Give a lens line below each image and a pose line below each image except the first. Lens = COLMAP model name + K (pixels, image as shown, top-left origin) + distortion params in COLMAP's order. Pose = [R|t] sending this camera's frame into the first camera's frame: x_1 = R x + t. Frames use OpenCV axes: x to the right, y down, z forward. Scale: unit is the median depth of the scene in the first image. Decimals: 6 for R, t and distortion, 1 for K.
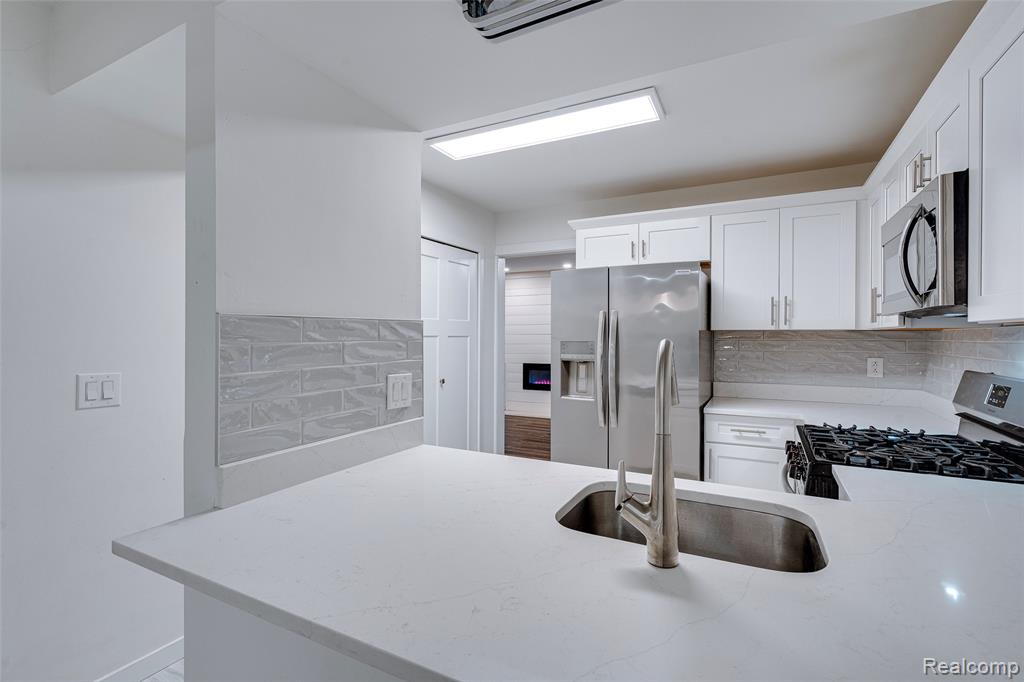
lens RADIAL K [[473.5, 0, 489.4], [0, 473.5, 337.7], [0, 0, 1]] dist [0.002928, 0.000441]
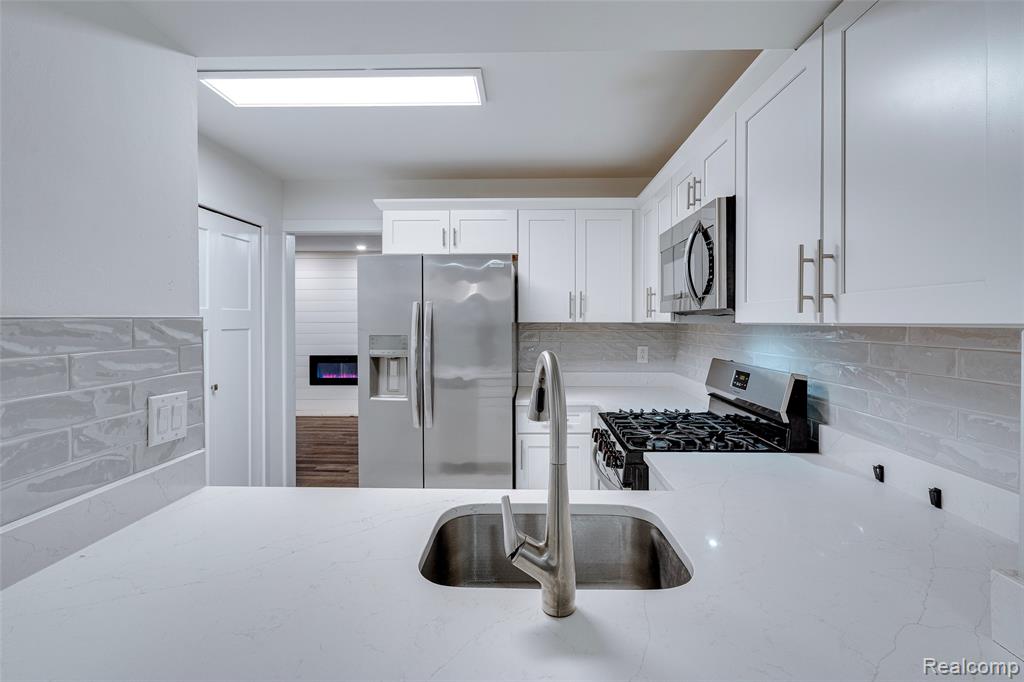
lens RADIAL K [[494.0, 0, 500.5], [0, 494.0, 329.2], [0, 0, 1]] dist [0.000704, 0.000369]
pose [[0.897718, -0.006806, 0.440519, -0.050966], [0.001431, 0.999920, 0.012532, -0.021516], [-0.440569, -0.010620, 0.897656, 0.089146]]
